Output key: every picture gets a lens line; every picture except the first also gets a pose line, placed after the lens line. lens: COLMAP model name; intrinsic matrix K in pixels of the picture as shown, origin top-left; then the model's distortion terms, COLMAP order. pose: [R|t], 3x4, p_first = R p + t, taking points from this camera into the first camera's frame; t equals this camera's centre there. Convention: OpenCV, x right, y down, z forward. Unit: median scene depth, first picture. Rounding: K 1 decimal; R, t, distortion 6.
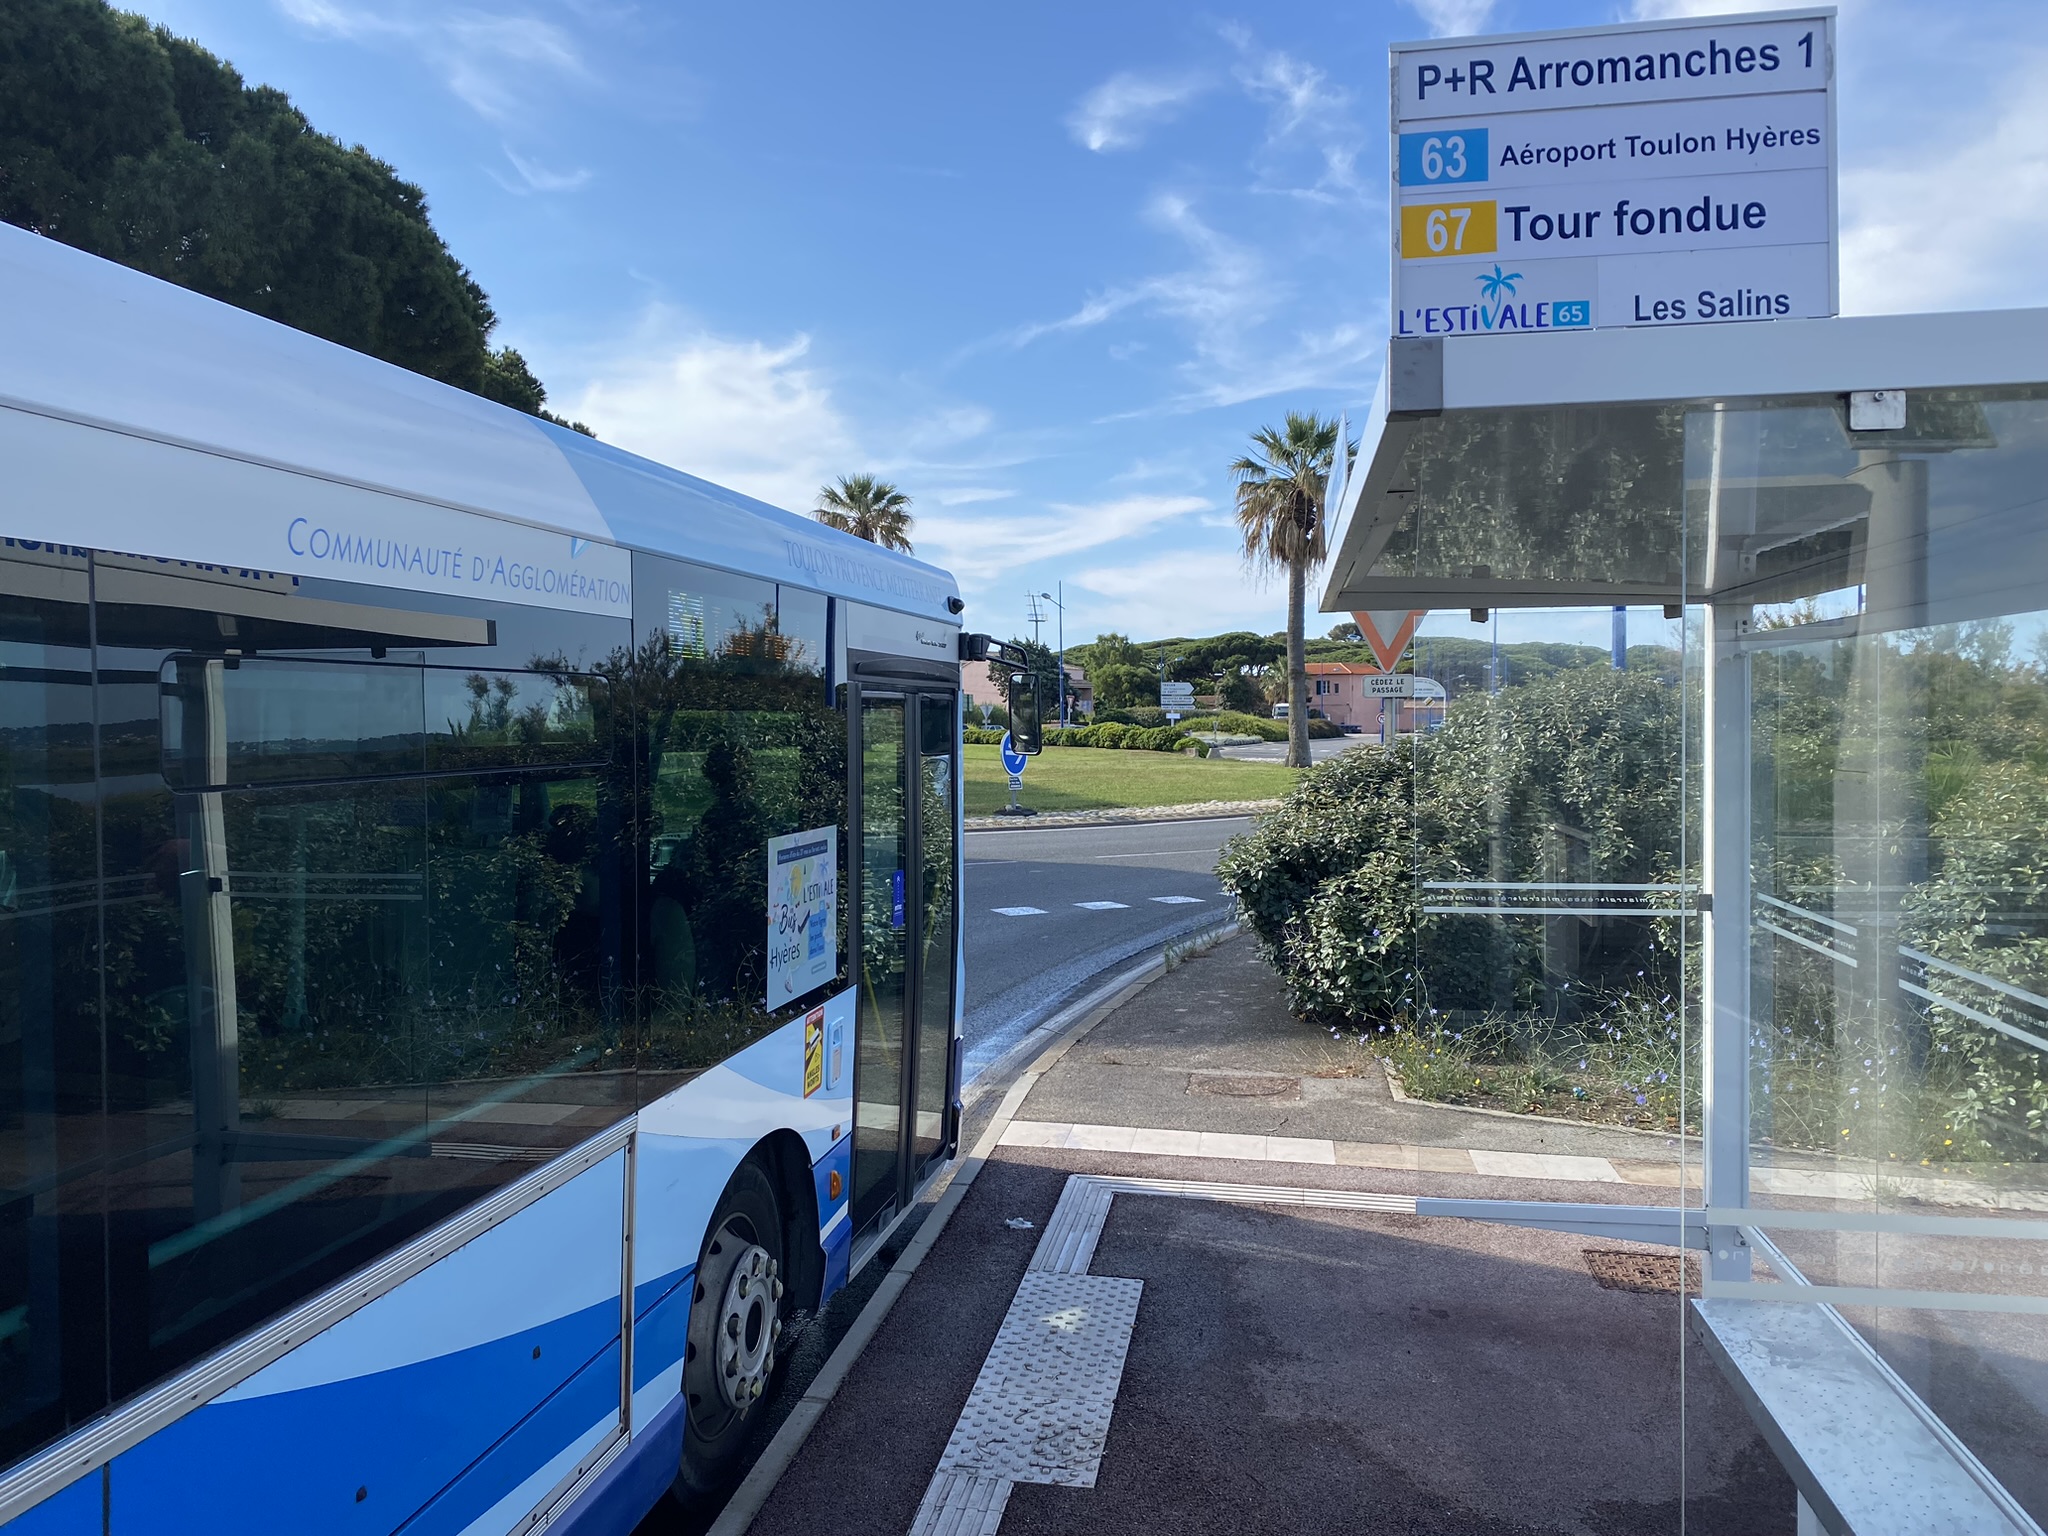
lens RADIAL K [[1726.6, 0, 1069.5], [0, 1726.6, 766.9], [0, 0, 1]] dist [0.059787, -0.081064]
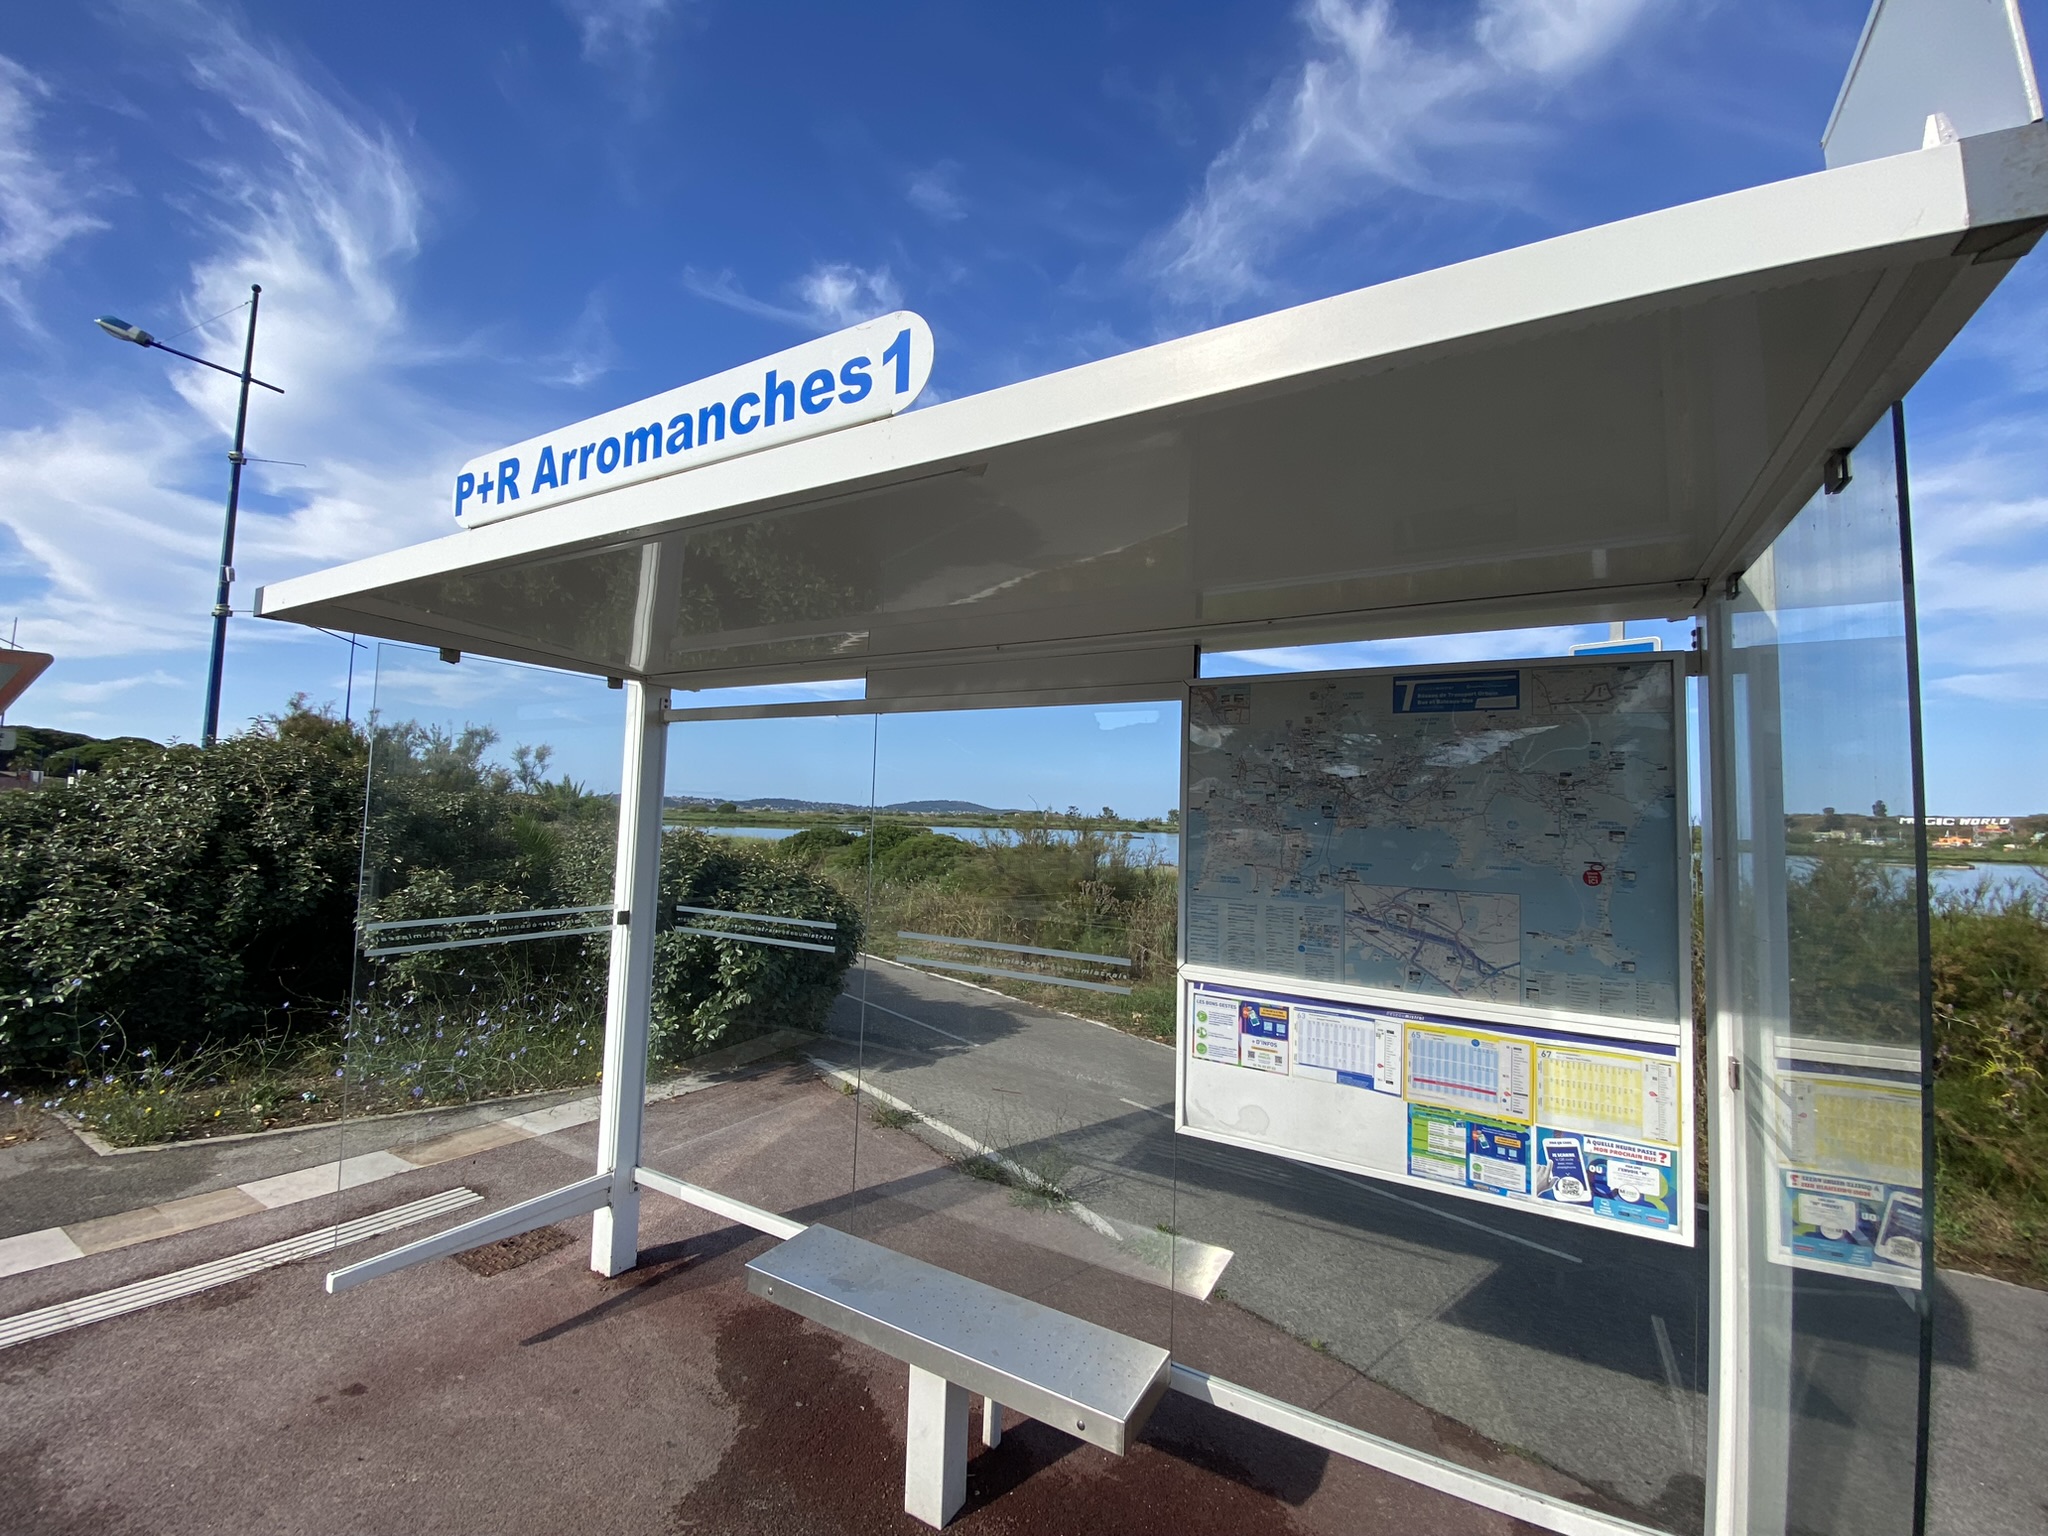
lens RADIAL K [[826.6, 0, 1024.0], [0, 826.6, 768.0], [0, 0, 1]] dist [0.001435, -0.013511]
pose [[0.350380, 0.075797, 0.933536, -0.063020], [-0.003000, 0.996806, -0.079808, 0.011055], [-0.936603, 0.025162, 0.349488, 0.346410]]
